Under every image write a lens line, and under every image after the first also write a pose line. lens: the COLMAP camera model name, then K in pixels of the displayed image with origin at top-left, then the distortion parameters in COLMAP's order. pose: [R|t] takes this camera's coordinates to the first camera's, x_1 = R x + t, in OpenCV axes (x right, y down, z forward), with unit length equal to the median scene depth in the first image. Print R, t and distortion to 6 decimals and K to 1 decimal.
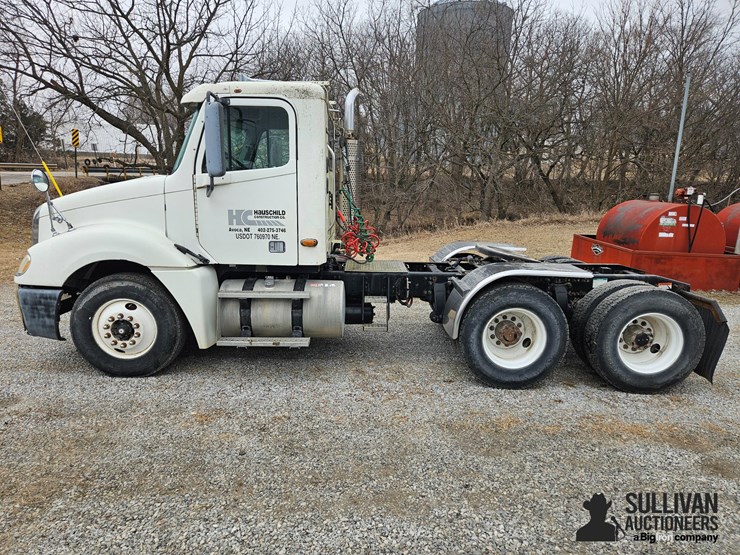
lens RADIAL K [[503.3, 0, 370.0], [0, 503.3, 277.5], [0, 0, 1]] dist [0.081283, -0.061504]
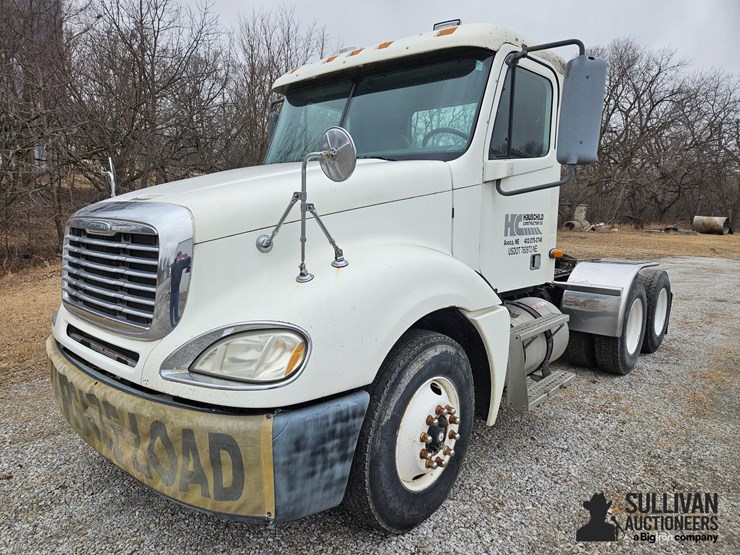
lens RADIAL K [[503.3, 0, 370.0], [0, 503.3, 277.5], [0, 0, 1]] dist [0.081283, -0.061504]
pose [[0.658588, -0.106032, 0.744996, -0.928594], [0.132898, 0.990850, 0.023540, -0.088870], [-0.740675, 0.083505, 0.666654, 0.679267]]
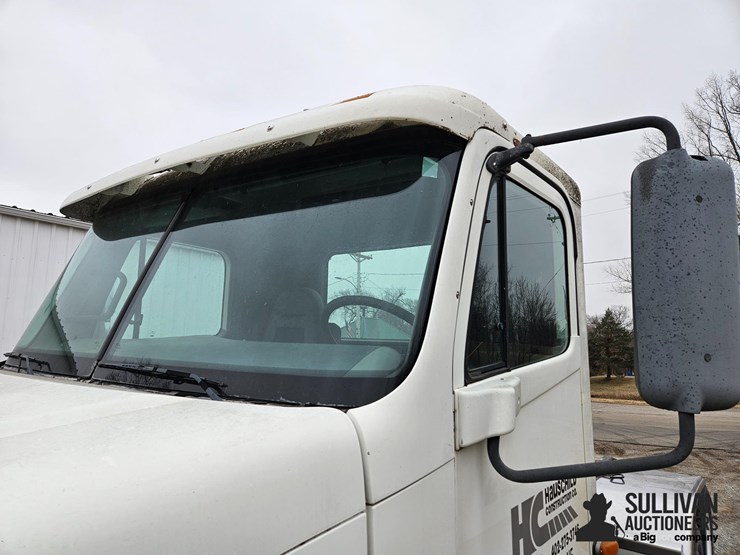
lens RADIAL K [[549.2, 0, 370.0], [0, 549.2, 277.5], [0, 0, 1]] dist [-0.003734, -0.000751]
pose [[0.591171, 0.081109, 0.802458, -0.588648], [0.142193, 0.968866, -0.202682, -0.205212], [-0.793913, 0.233923, 0.561232, 0.854519]]
